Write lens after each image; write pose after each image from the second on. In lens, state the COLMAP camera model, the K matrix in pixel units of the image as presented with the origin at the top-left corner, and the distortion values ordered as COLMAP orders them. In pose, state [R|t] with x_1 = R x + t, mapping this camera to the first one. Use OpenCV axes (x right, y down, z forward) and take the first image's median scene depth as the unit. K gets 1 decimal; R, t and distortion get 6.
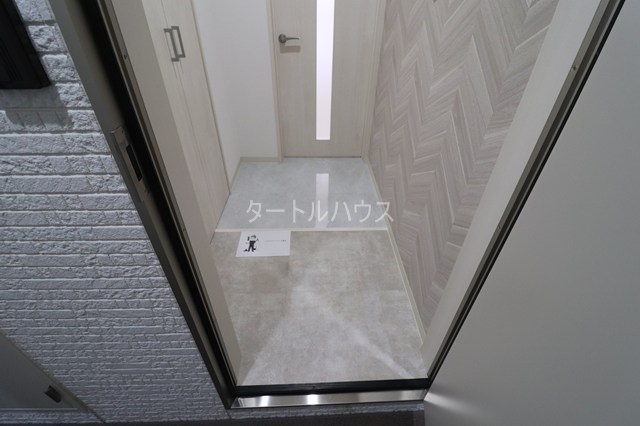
lens RADIAL K [[295.8, 0, 324.2], [0, 295.8, 210.3], [0, 0, 1]] dist [-0.027582, -0.000328]
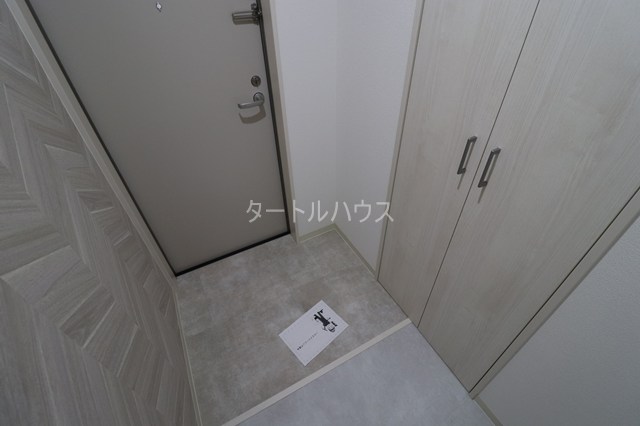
lens RADIAL K [[295.8, 0, 324.2], [0, 295.8, 210.3], [0, 0, 1]] dist [-0.027582, -0.000328]
pose [[-0.895875, 0.264354, -0.357106, 0.100119], [-0.291061, 0.258082, 0.921237, -0.949243], [0.335695, 0.929253, -0.154266, 0.974130]]
